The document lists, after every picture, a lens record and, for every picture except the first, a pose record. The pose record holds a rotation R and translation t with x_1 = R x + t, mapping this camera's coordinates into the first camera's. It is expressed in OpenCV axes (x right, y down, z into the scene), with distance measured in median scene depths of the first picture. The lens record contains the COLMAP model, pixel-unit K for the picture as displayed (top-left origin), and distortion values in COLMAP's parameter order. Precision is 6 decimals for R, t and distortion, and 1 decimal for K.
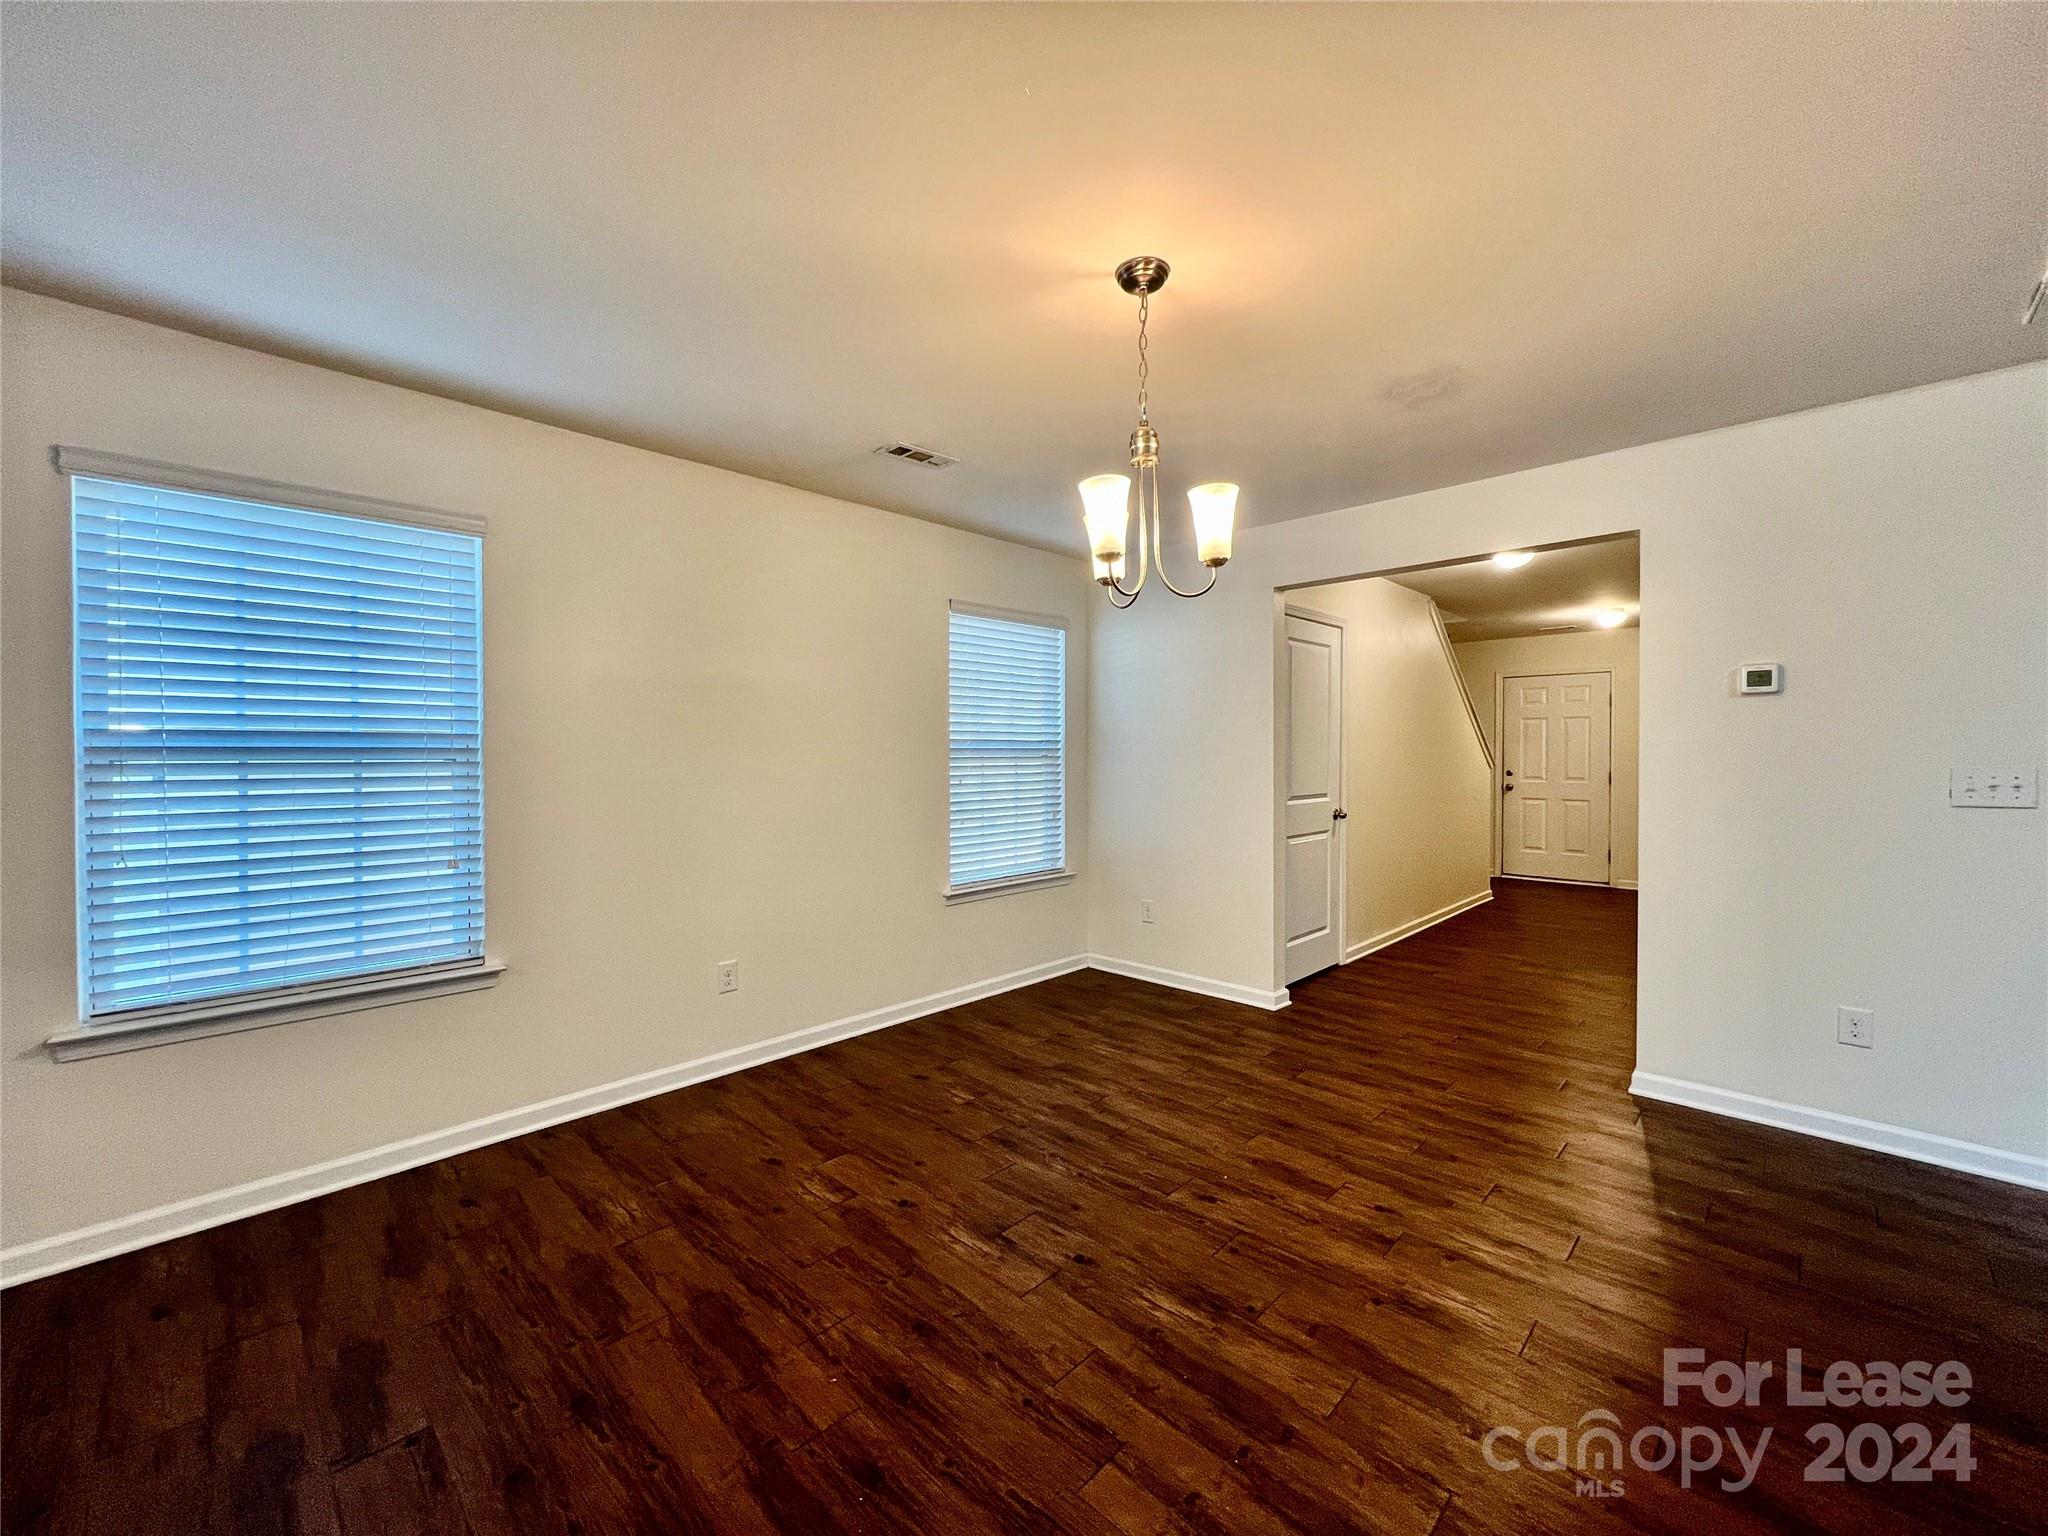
lens RADIAL K [[823.8, 0, 1022.5], [0, 823.8, 759.0], [0, 0, 1]] dist [0.000233, 0.000425]
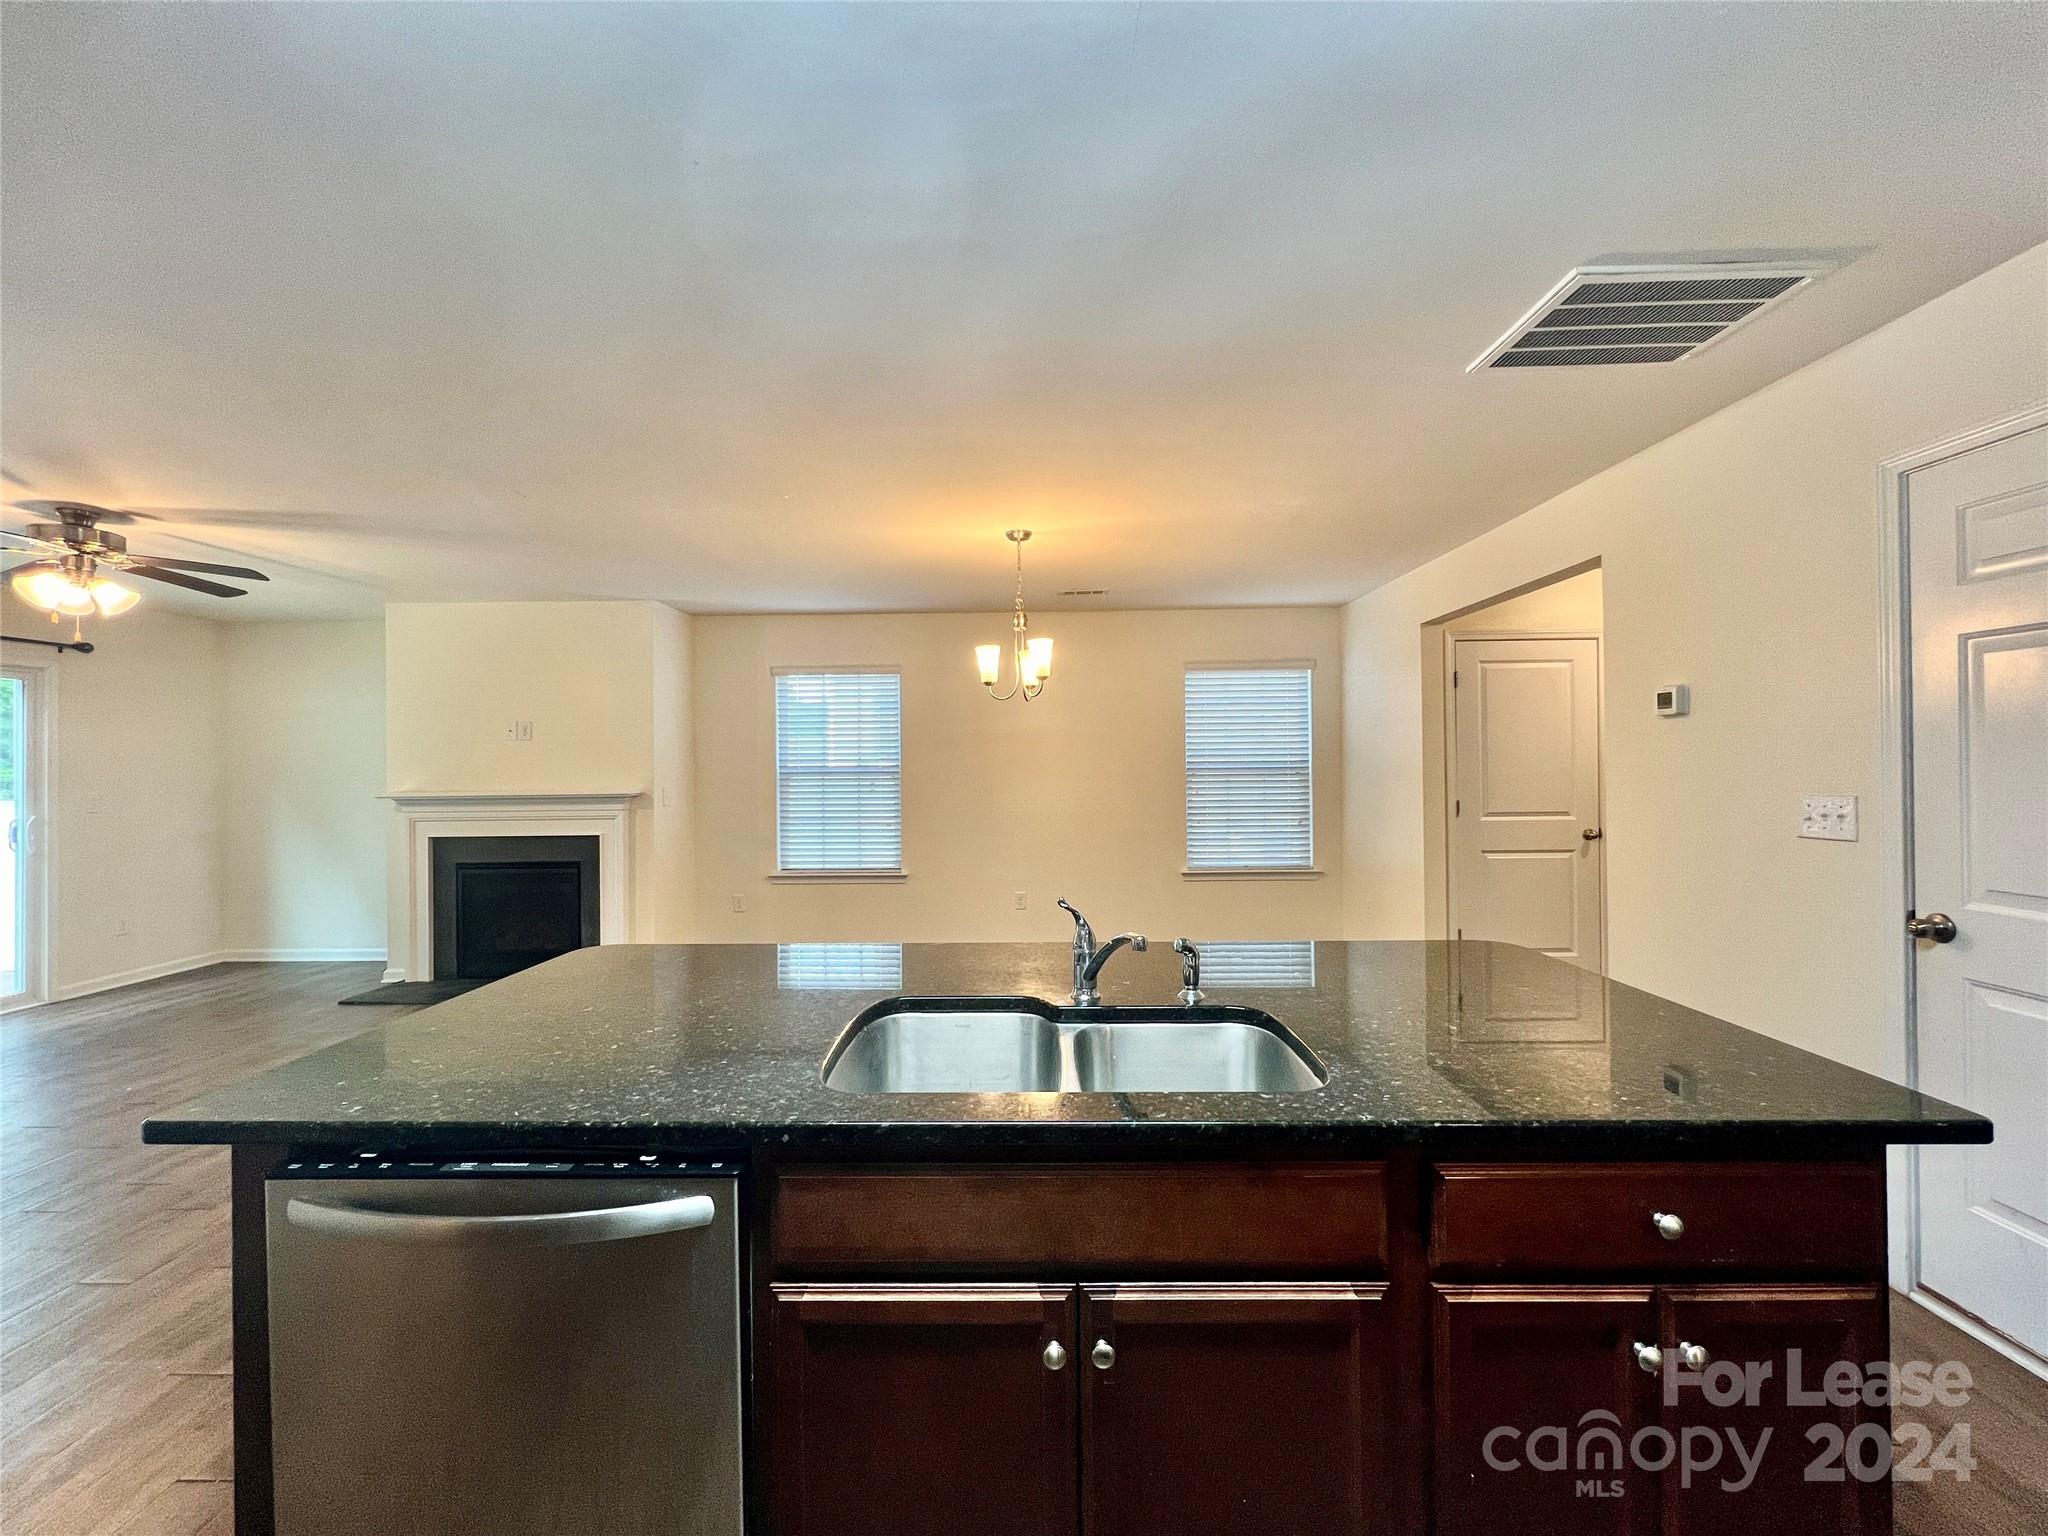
lens RADIAL K [[820.8, 0, 1024.0], [0, 820.8, 757.5], [0, 0, 1]] dist [-0.002016, -0.000067]
pose [[0.689756, -0.011282, -0.723954, 1.084764], [0.001177, 0.999895, -0.014461, -0.016701], [0.724041, 0.009122, 0.689696, -0.237105]]
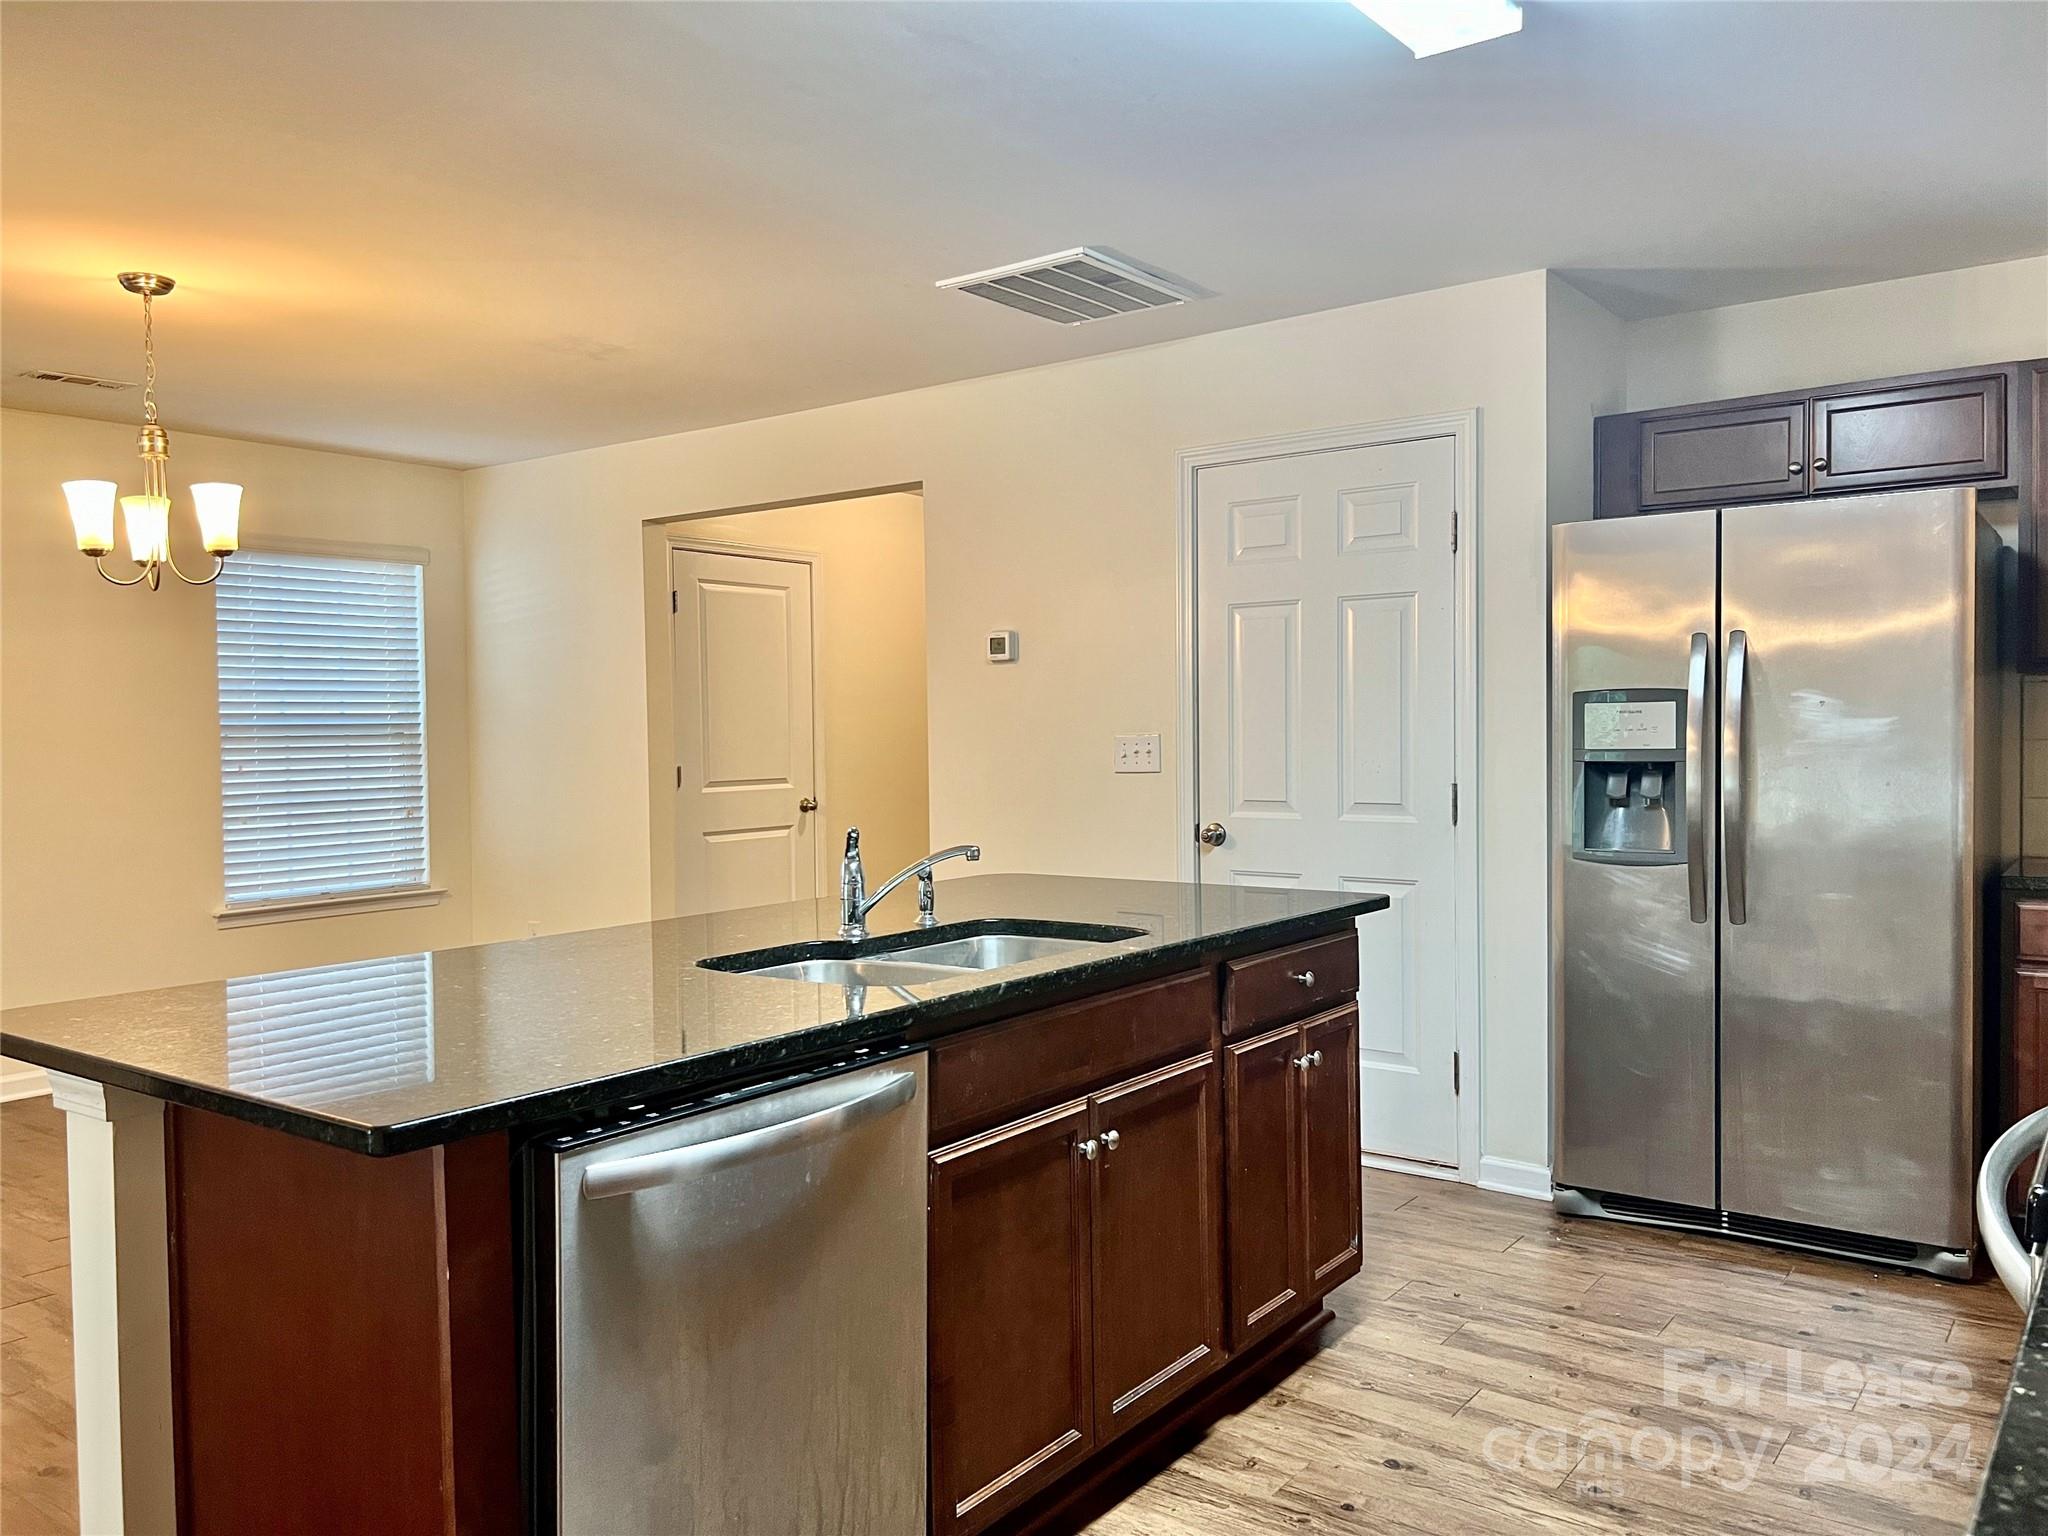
lens RADIAL K [[1535.5, 0, 1024.0], [0, 1535.5, 768.0], [0, 0, 1]] dist [0.062931, -0.069828]
pose [[0.990368, -0.014295, 0.137717, 0.679174], [0.011994, 0.999774, 0.017526, 0.015729], [-0.137937, -0.015705, 0.990316, -0.811225]]
